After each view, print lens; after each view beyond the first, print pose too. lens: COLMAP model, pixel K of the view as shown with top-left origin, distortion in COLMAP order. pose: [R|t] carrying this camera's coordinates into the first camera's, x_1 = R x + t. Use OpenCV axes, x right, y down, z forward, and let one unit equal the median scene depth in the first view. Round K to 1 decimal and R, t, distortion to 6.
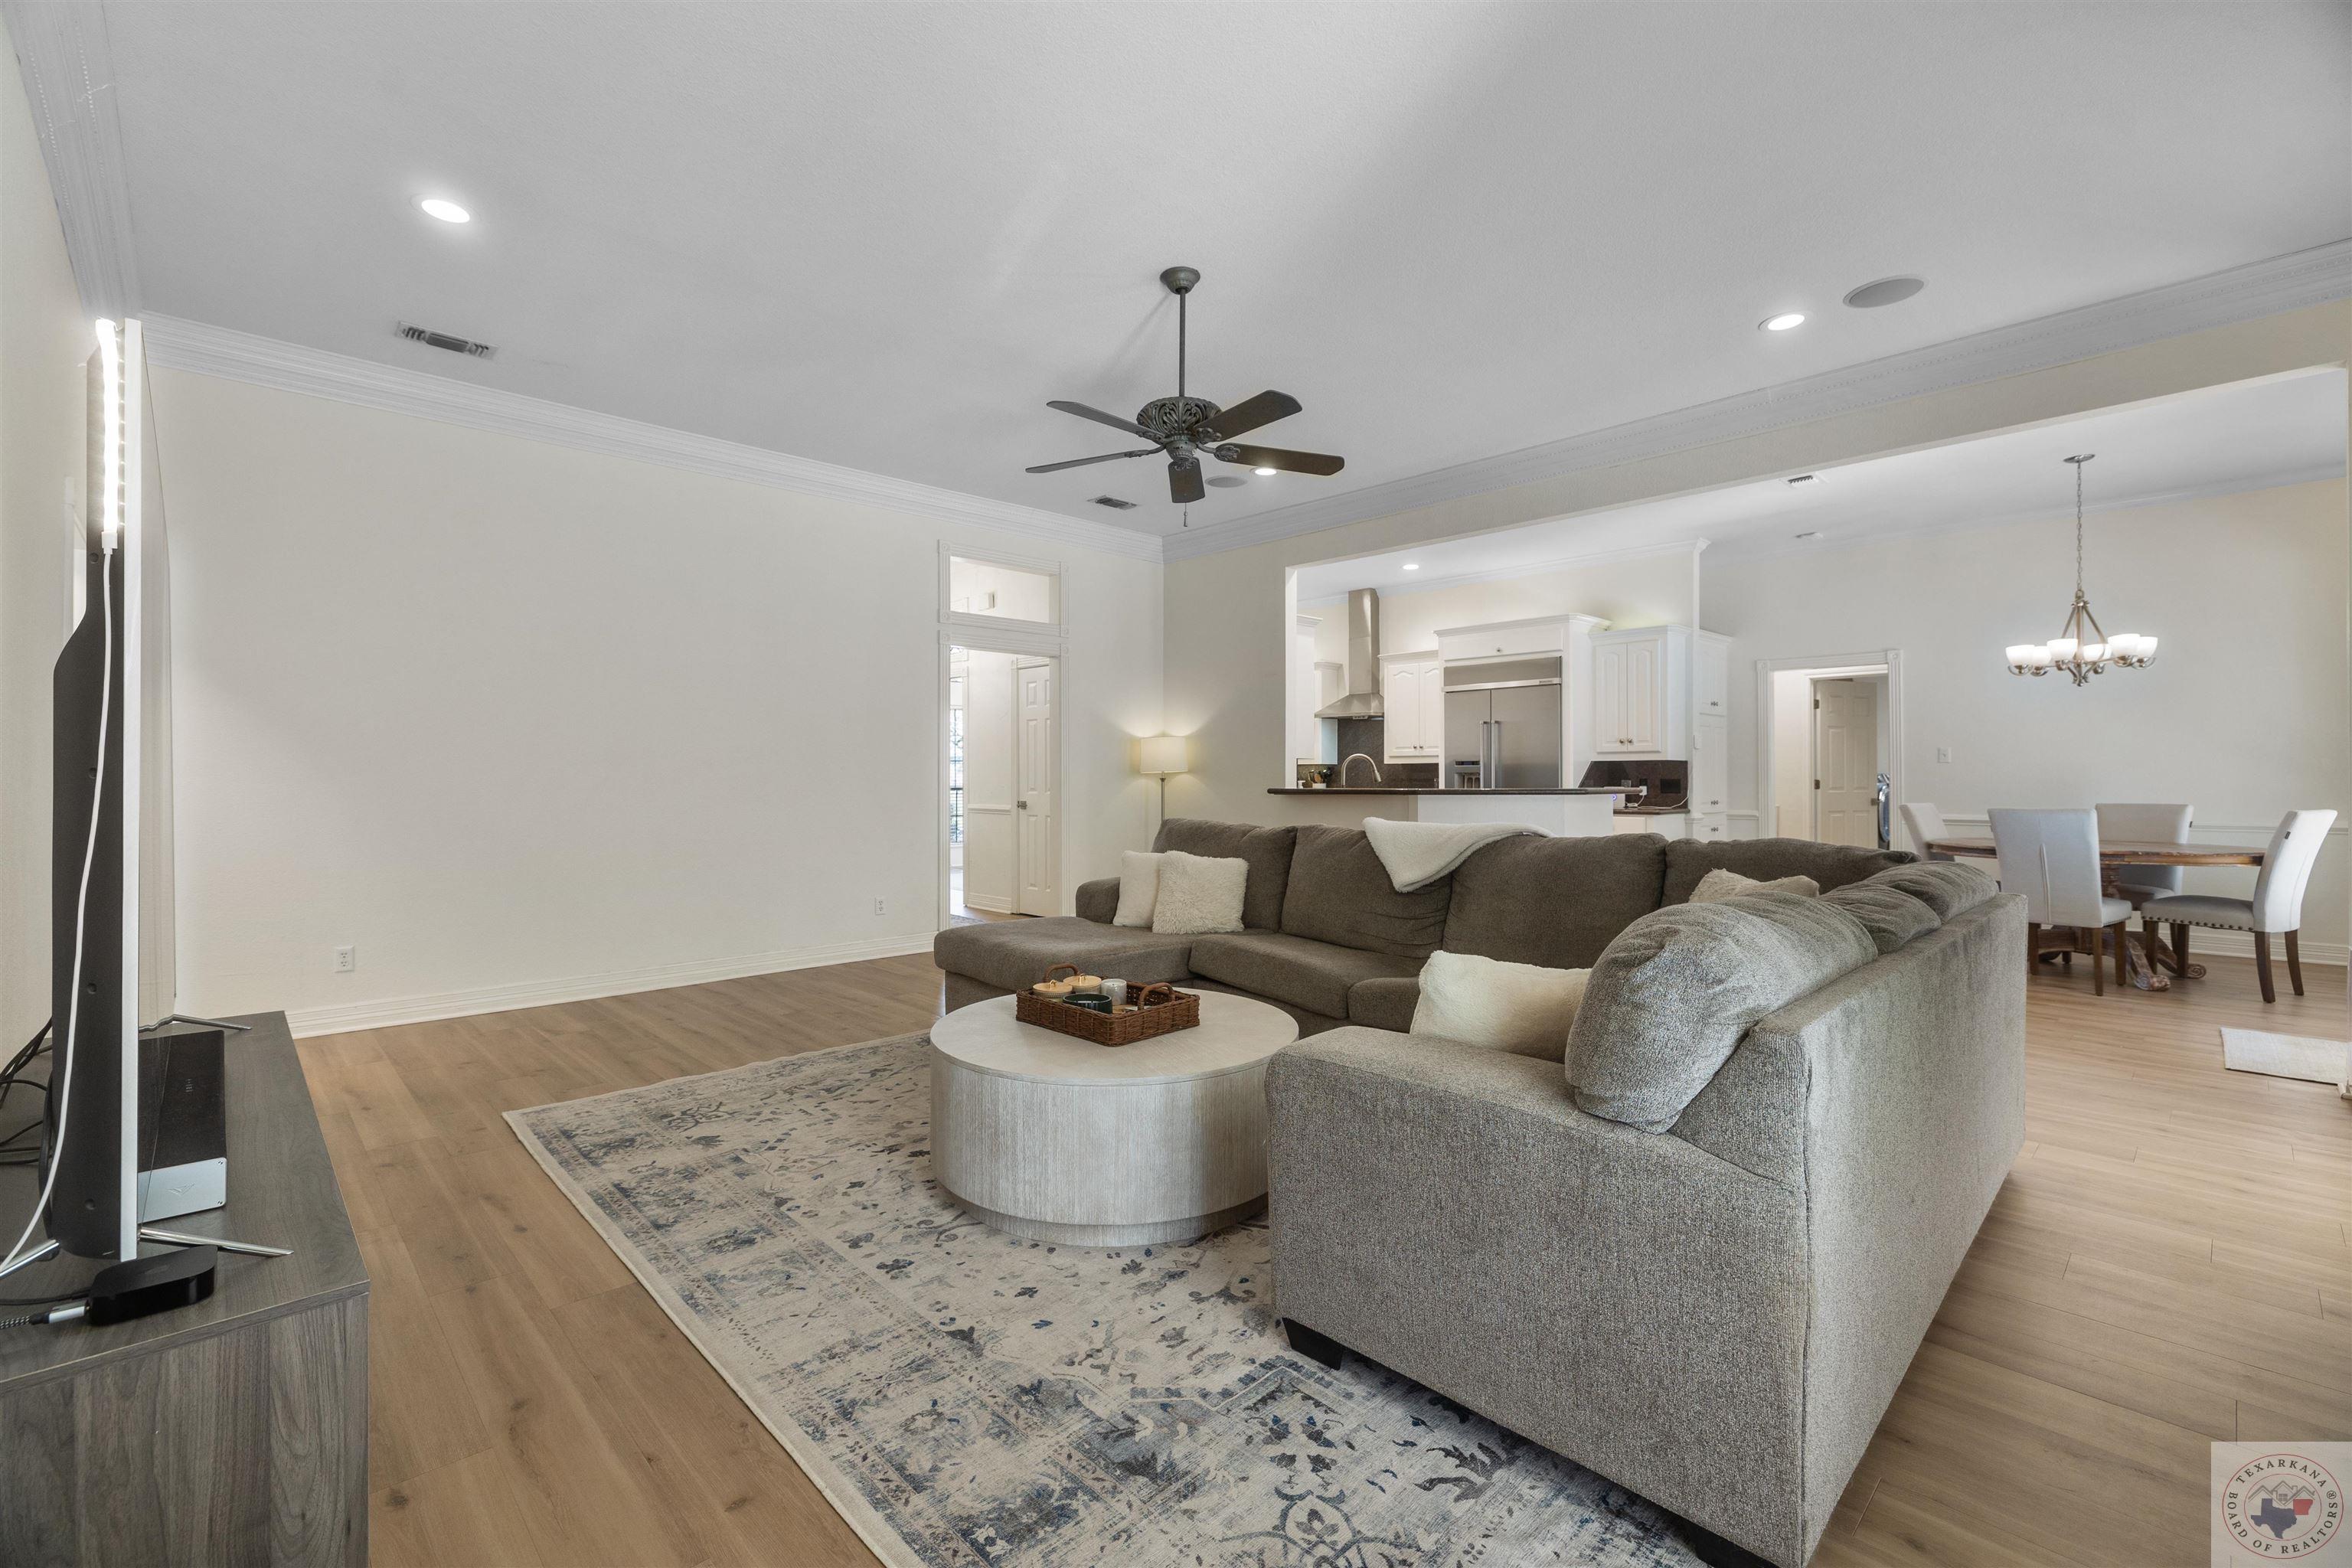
lens RADIAL K [[998.8, 0, 1179.6], [0, 998.8, 778.1], [0, 0, 1]] dist [0.005048, 0.000066]
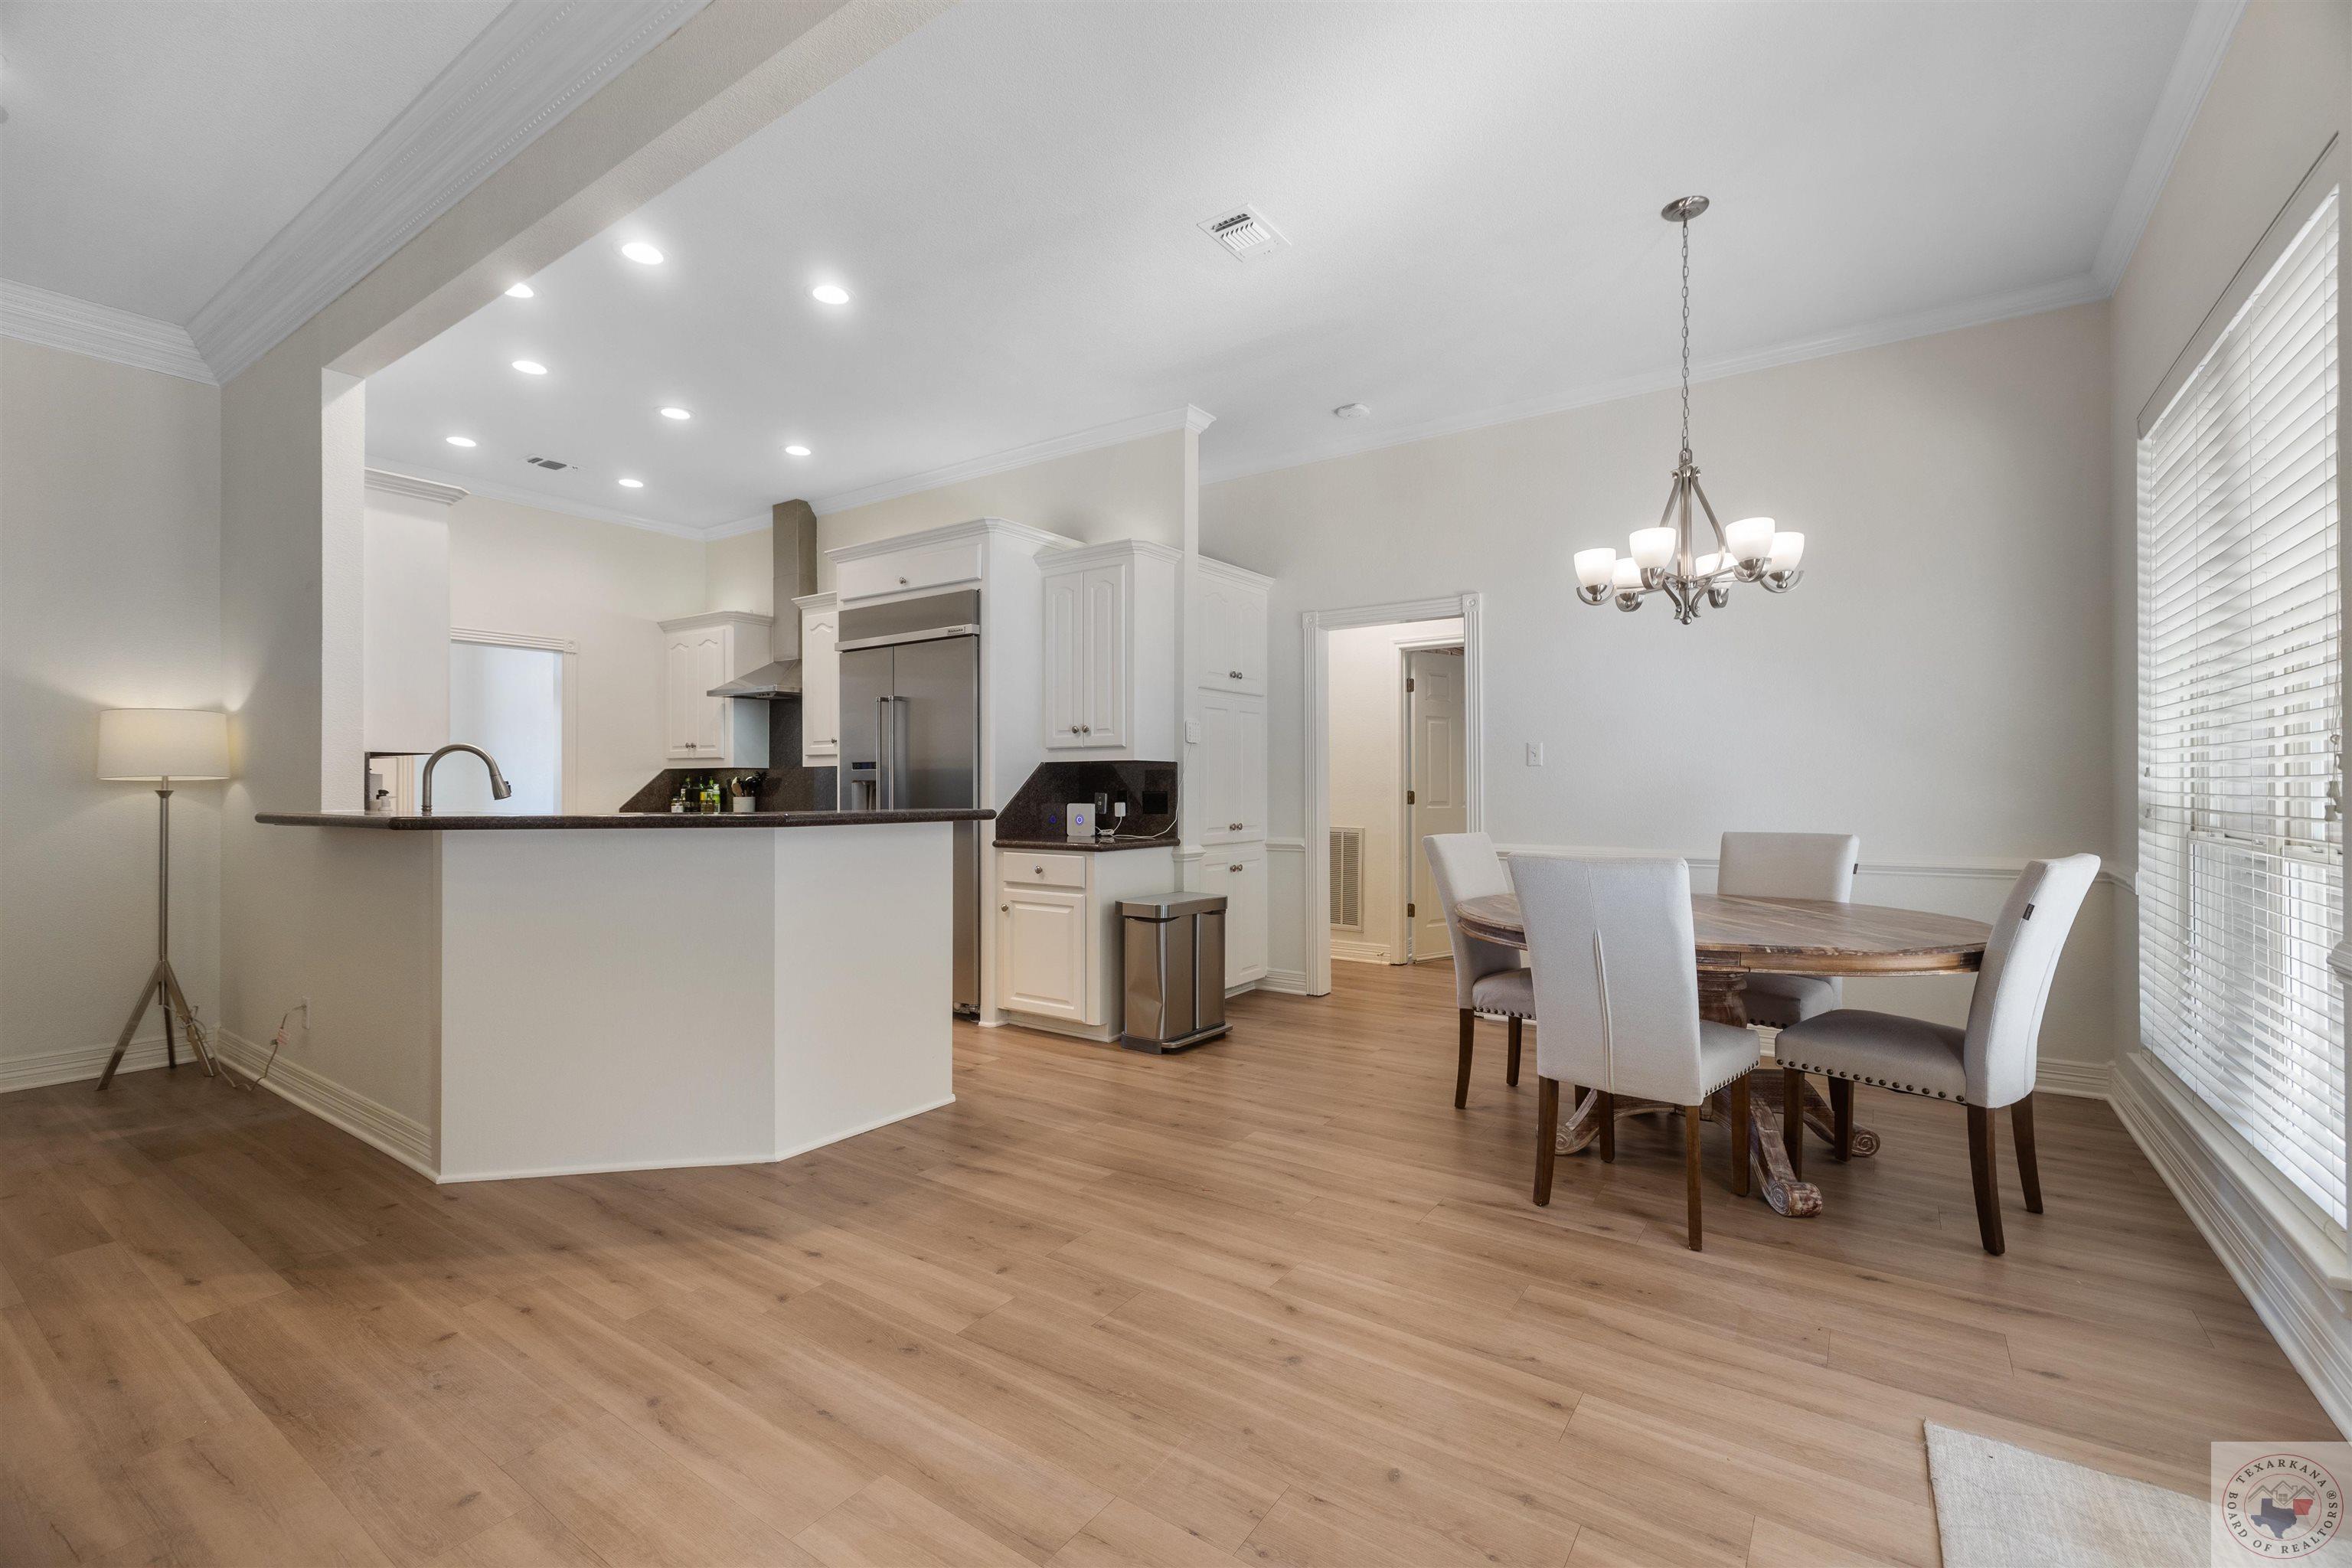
lens RADIAL K [[998.8, 0, 1174.9], [0, 998.8, 789.0], [0, 0, 1]] dist [0.005048, 0.000066]
pose [[0.981421, -0.000706, 0.191865, 0.511203], [0.000410, 0.999999, 0.001580, -0.002000], [-0.191866, -0.001472, 0.981420, 0.509318]]
